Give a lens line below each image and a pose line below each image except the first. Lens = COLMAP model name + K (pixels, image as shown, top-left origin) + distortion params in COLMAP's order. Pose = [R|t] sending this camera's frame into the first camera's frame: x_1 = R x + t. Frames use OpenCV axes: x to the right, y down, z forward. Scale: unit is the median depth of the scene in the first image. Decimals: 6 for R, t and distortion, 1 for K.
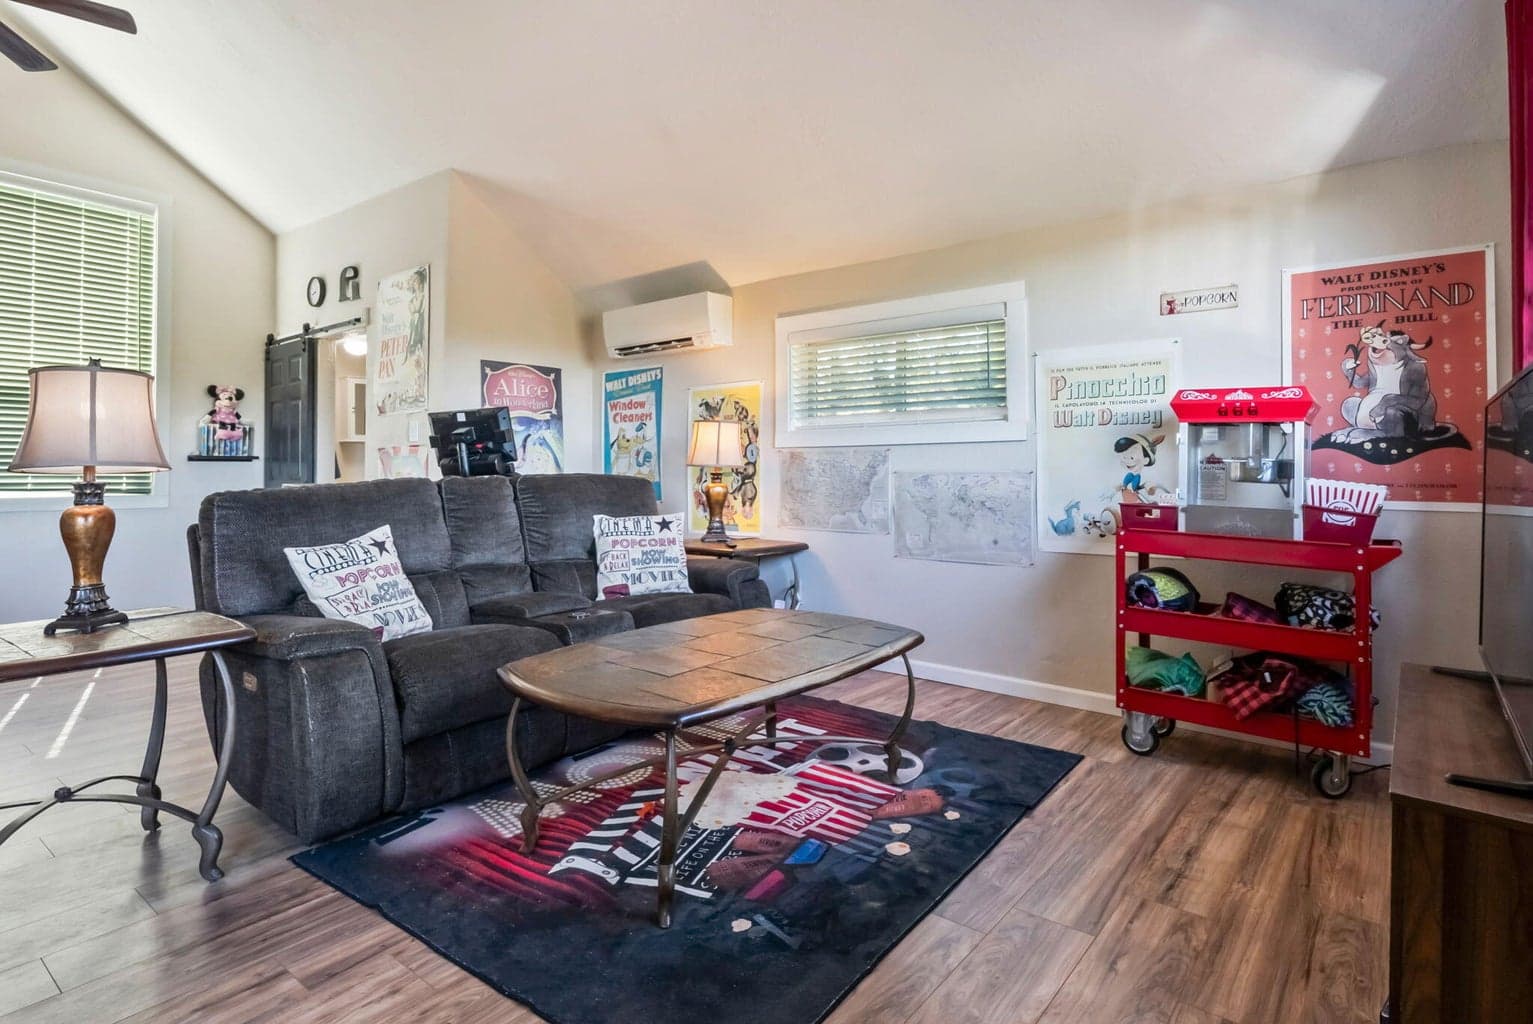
lens RADIAL K [[820.1, 0, 767.2], [0, 820.1, 469.1], [0, 0, 1]] dist [0.006775, 0.000991]
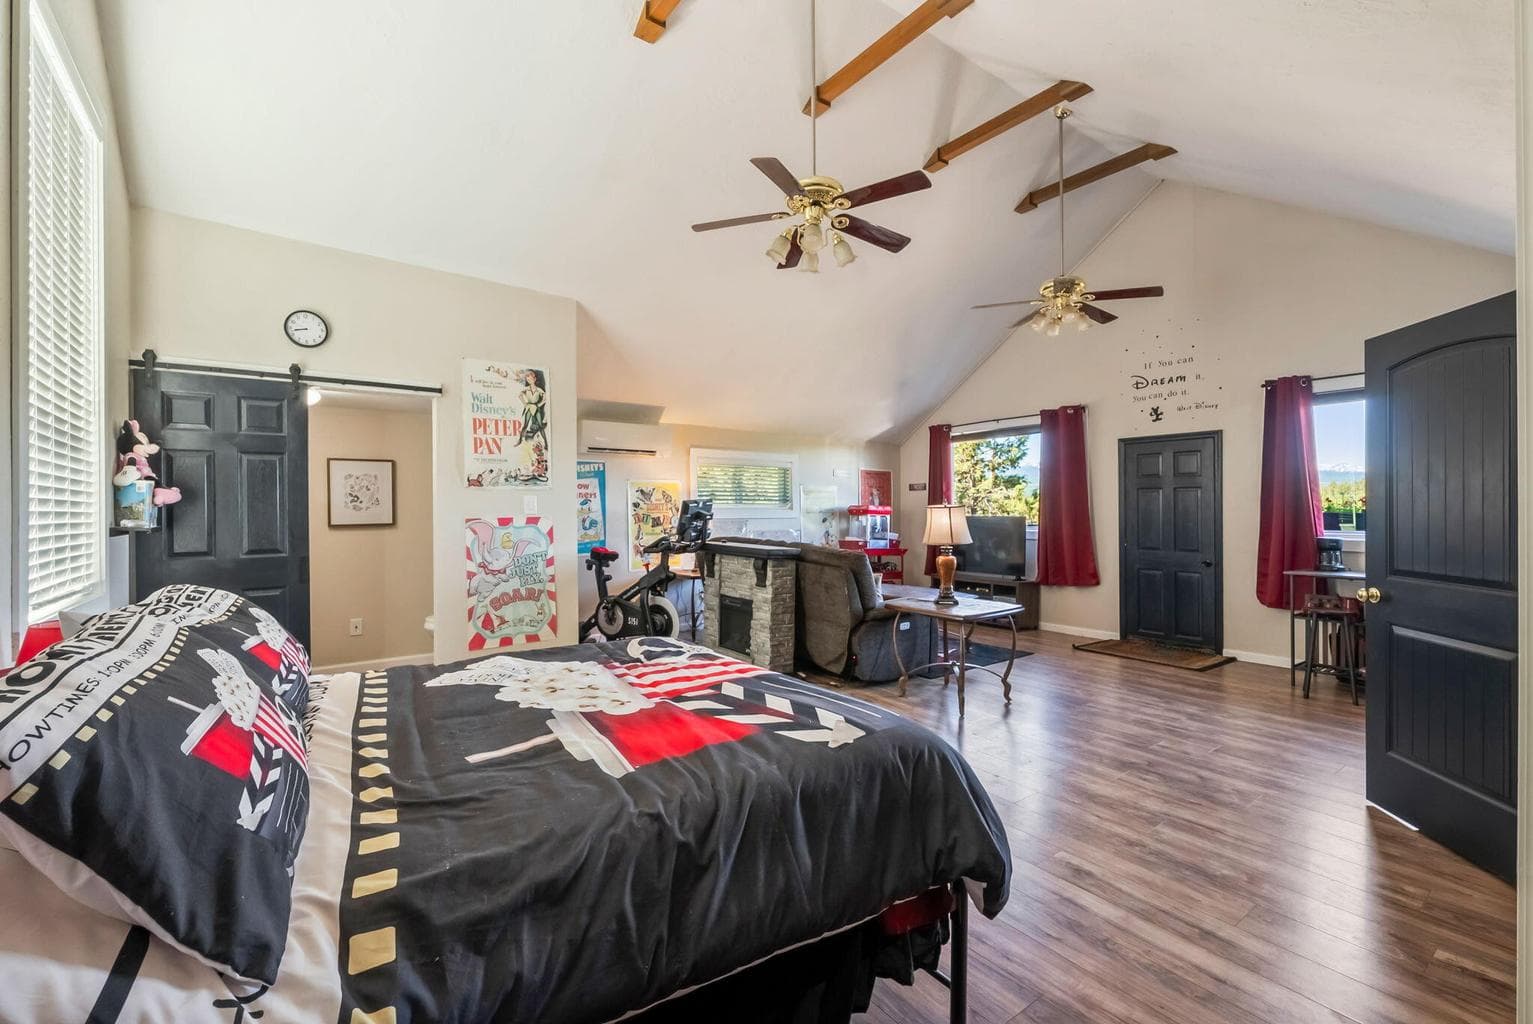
lens RADIAL K [[678.0, 0, 767.4], [0, 678.0, 517.2], [0, 0, 1]] dist [0.000114, -0.000586]
pose [[0.249509, -0.001007, 0.968372, -1.975377], [-0.003427, 0.999992, 0.001923, -0.046058], [-0.968367, -0.003799, 0.249503, 0.646893]]
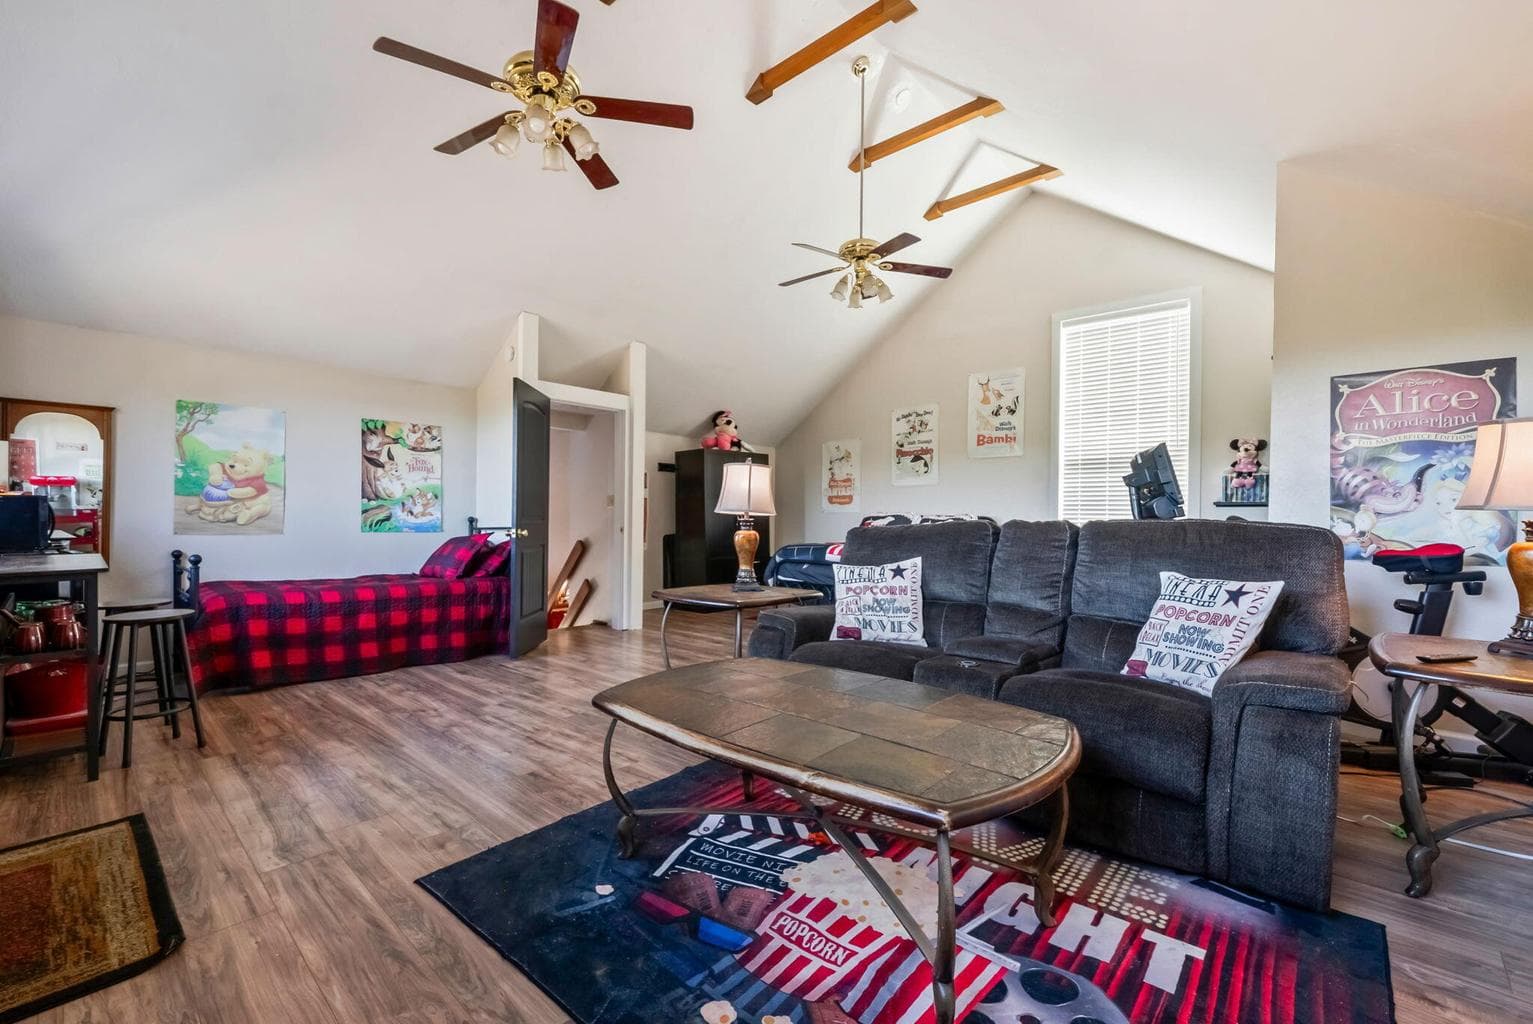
lens RADIAL K [[678.0, 0, 766.2], [0, 678.0, 526.9], [0, 0, 1]] dist [0.000114, -0.000586]
pose [[-0.085785, 0.021988, -0.996071, 0.541659], [-0.003421, 0.999744, 0.022364, -0.000352], [0.996308, 0.005326, -0.085688, 0.770228]]
